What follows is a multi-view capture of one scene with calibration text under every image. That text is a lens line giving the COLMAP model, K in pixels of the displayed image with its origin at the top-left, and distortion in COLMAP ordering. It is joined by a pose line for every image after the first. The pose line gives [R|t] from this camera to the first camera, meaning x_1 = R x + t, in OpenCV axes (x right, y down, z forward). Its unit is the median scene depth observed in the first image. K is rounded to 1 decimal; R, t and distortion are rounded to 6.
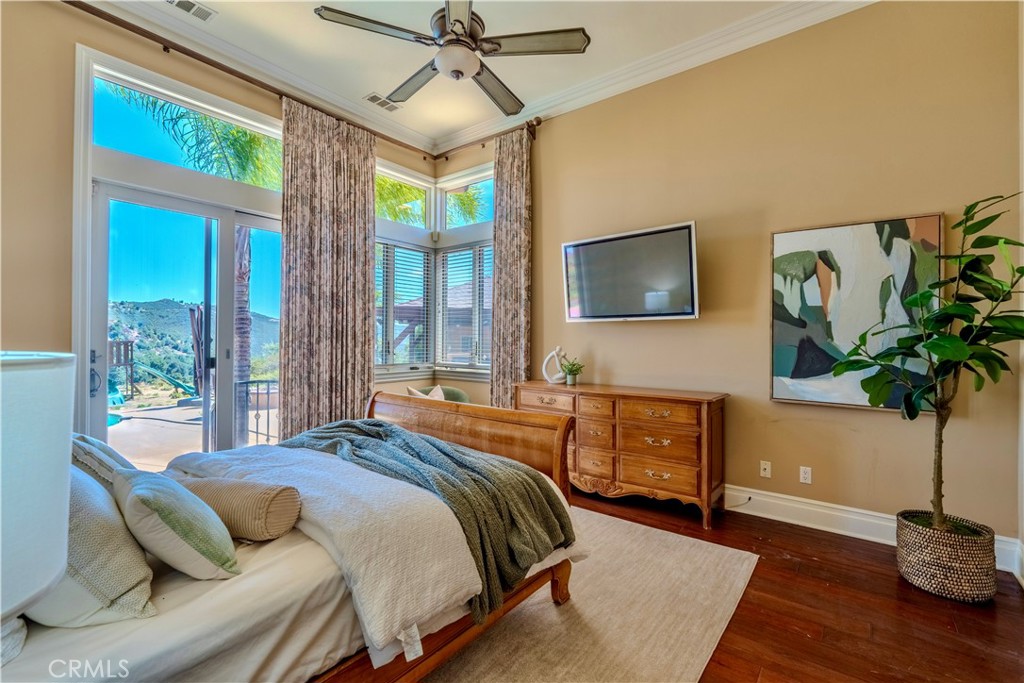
lens RADIAL K [[448.3, 0, 512.3], [0, 448.3, 337.4], [0, 0, 1]] dist [-0.004191, 0.000360]
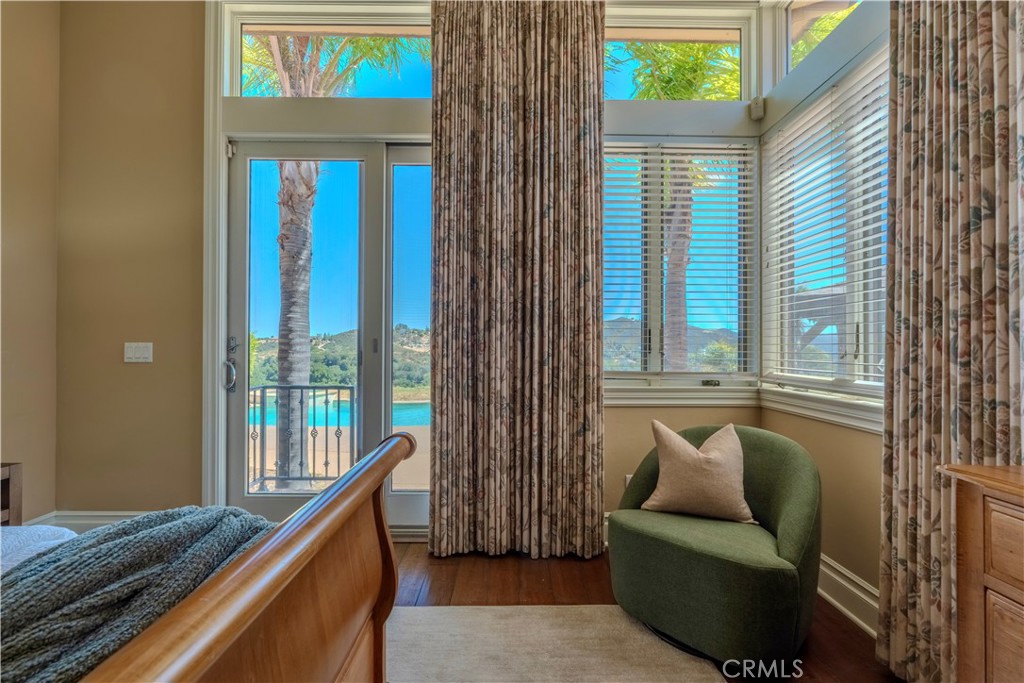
lens RADIAL K [[448.3, 0, 506.0], [0, 448.3, 343.1], [0, 0, 1]] dist [-0.004191, 0.000360]
pose [[0.616537, -0.011062, -0.787248, 0.044384], [0.003748, 0.999931, -0.011115, 0.035552], [0.787317, 0.003902, 0.616537, 0.628596]]
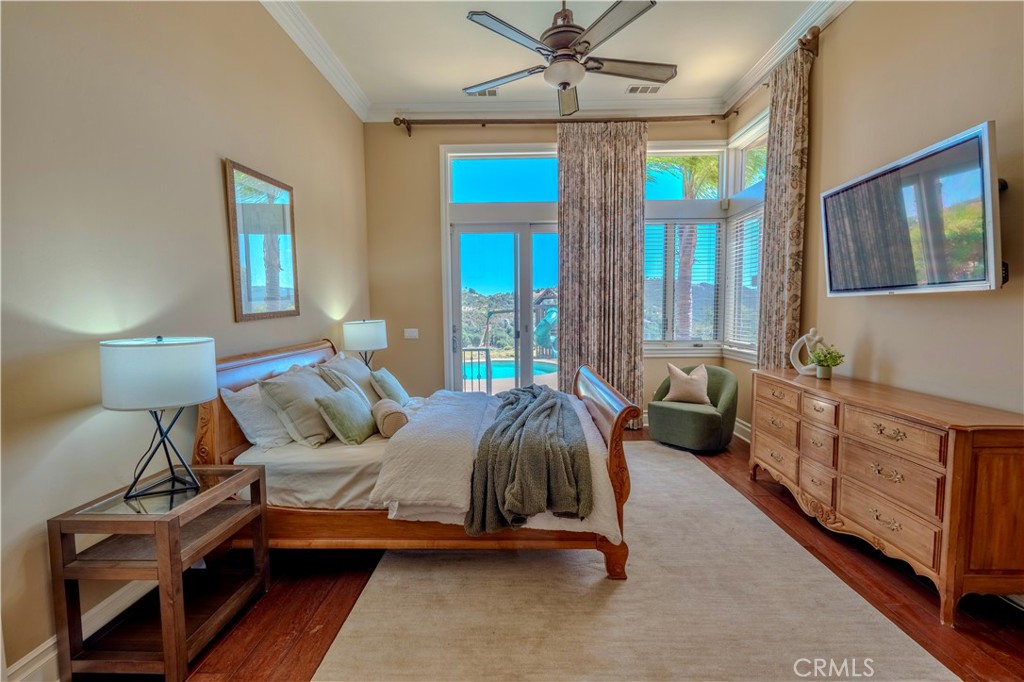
lens RADIAL K [[448.3, 0, 510.1], [0, 448.3, 339.4], [0, 0, 1]] dist [-0.004191, 0.000360]
pose [[0.600043, 0.043919, -0.798761, 0.392900], [0.016270, 0.997615, 0.067076, -0.021205], [0.799802, -0.053244, 0.597898, 0.104012]]
